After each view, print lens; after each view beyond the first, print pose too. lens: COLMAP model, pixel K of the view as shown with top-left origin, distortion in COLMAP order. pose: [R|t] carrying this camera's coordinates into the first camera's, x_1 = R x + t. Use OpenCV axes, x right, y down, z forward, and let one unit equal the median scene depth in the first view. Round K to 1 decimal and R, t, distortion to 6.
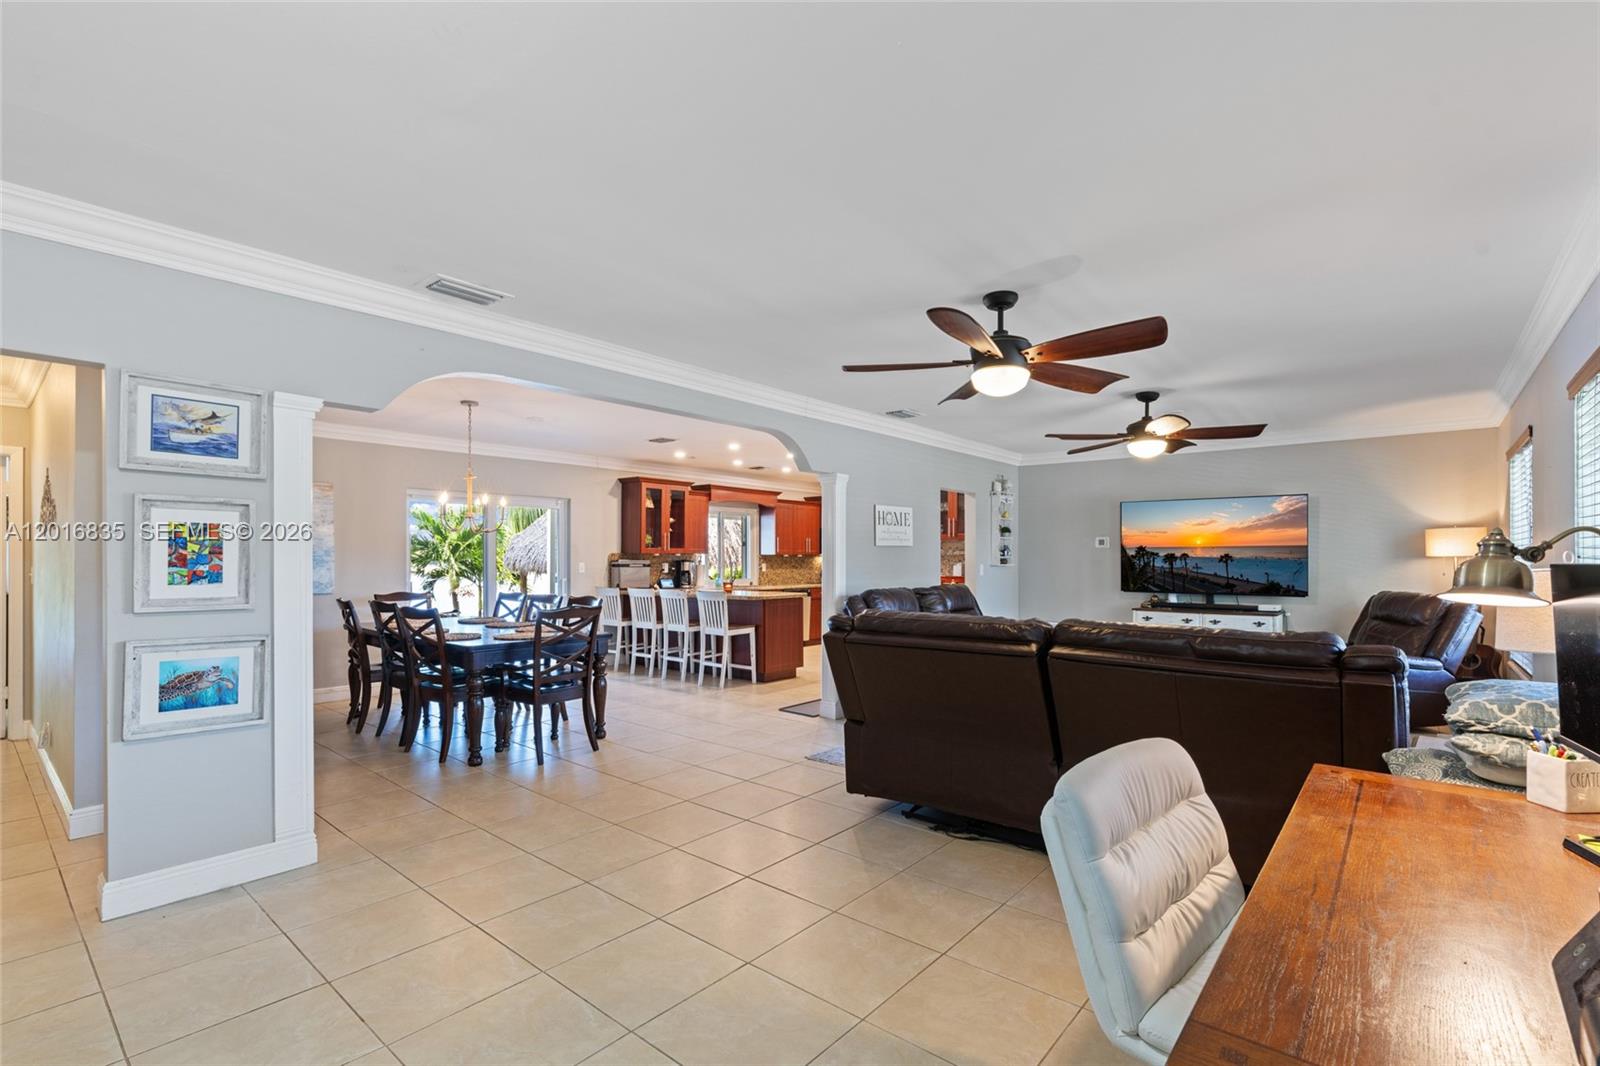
lens RADIAL K [[729.2, 0, 809.4], [0, 729.2, 555.5], [0, 0, 1]] dist [-0.008707, 0.002019]
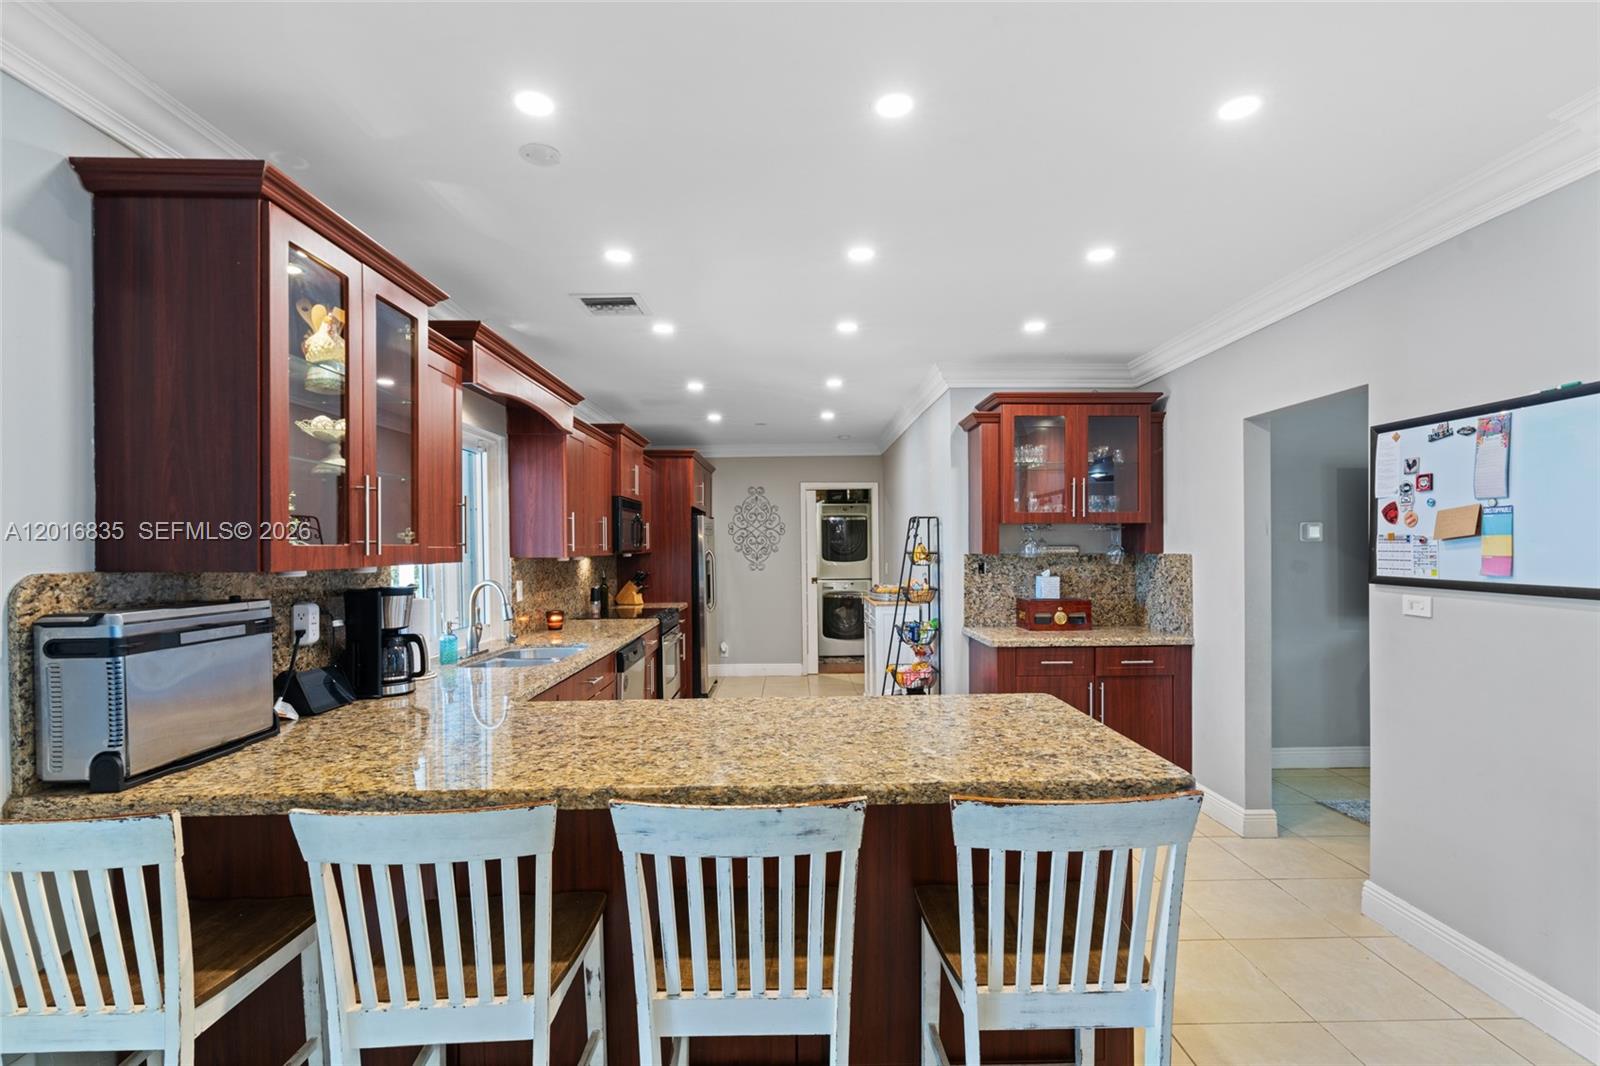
lens RADIAL K [[729.2, 0, 799.8], [0, 729.2, 550.4], [0, 0, 1]] dist [-0.008707, 0.002019]
pose [[0.749630, -0.009989, 0.661782, -0.294239], [0.003657, 0.999933, 0.010950, -0.012027], [-0.661847, -0.005789, 0.749616, 0.890812]]
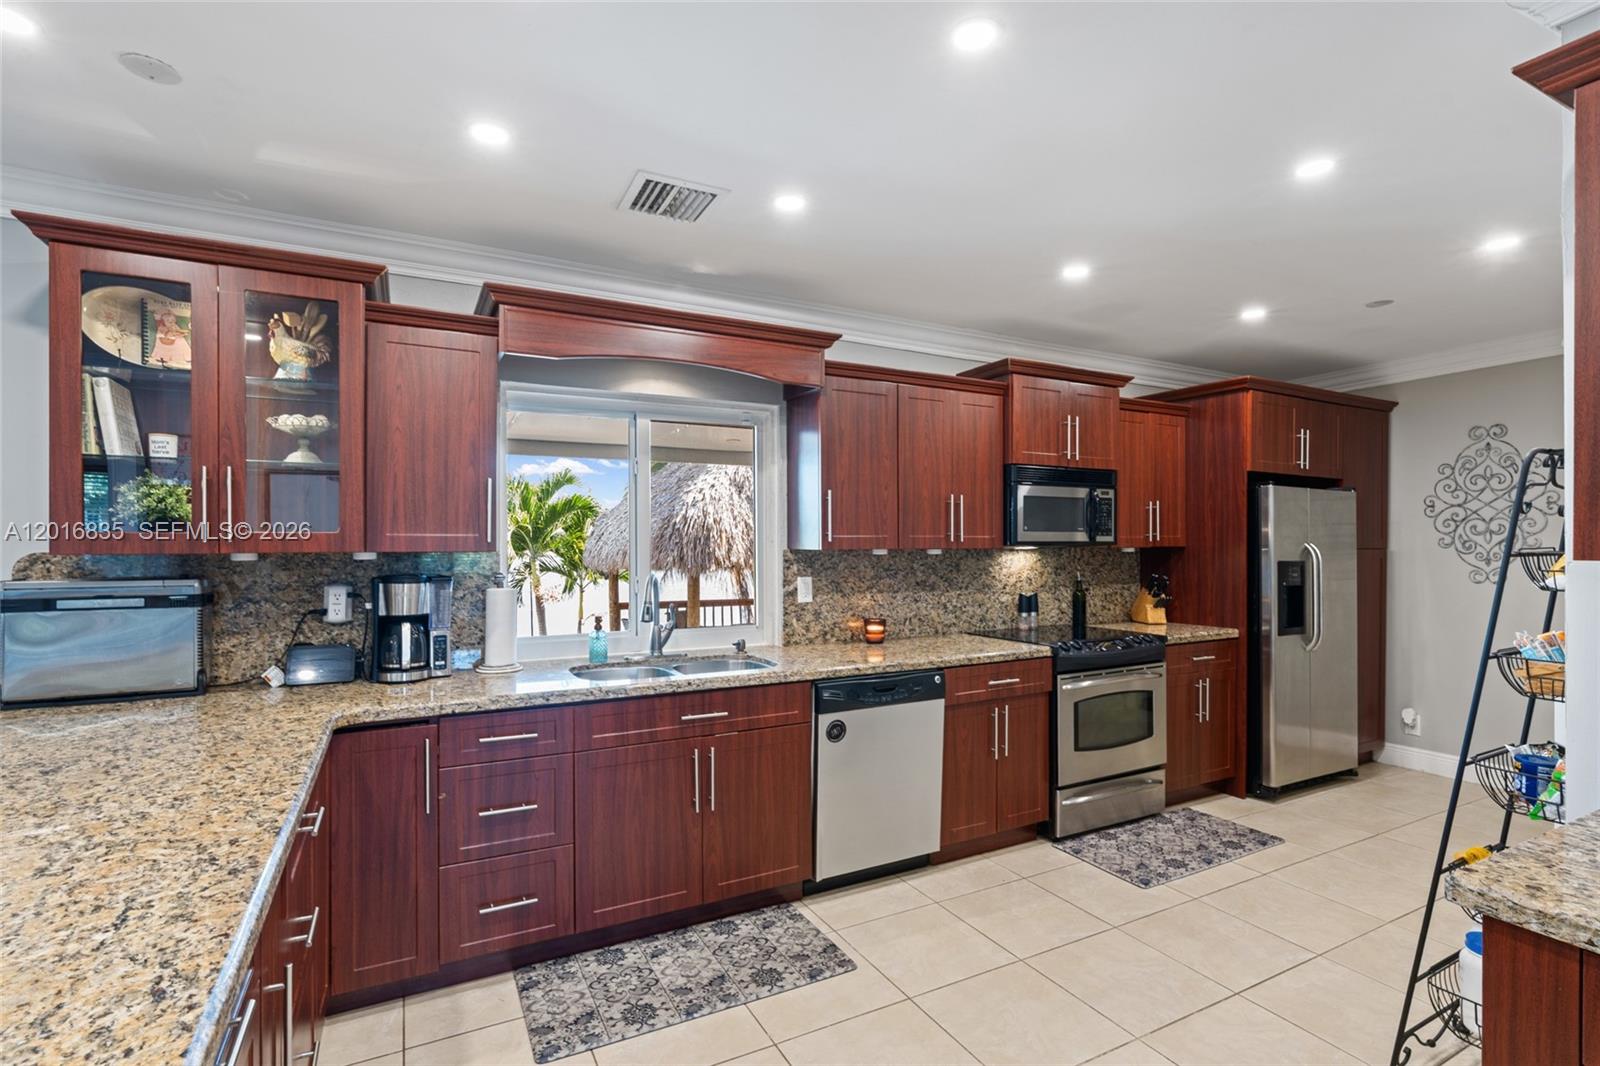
lens RADIAL K [[729.2, 0, 845.9], [0, 729.2, 548.8], [0, 0, 1]] dist [-0.008707, 0.002019]
pose [[0.927857, 0.000715, -0.372935, 0.100634], [0.004440, 0.999906, 0.012963, -0.007789], [0.372909, -0.013684, 0.927767, 1.029774]]
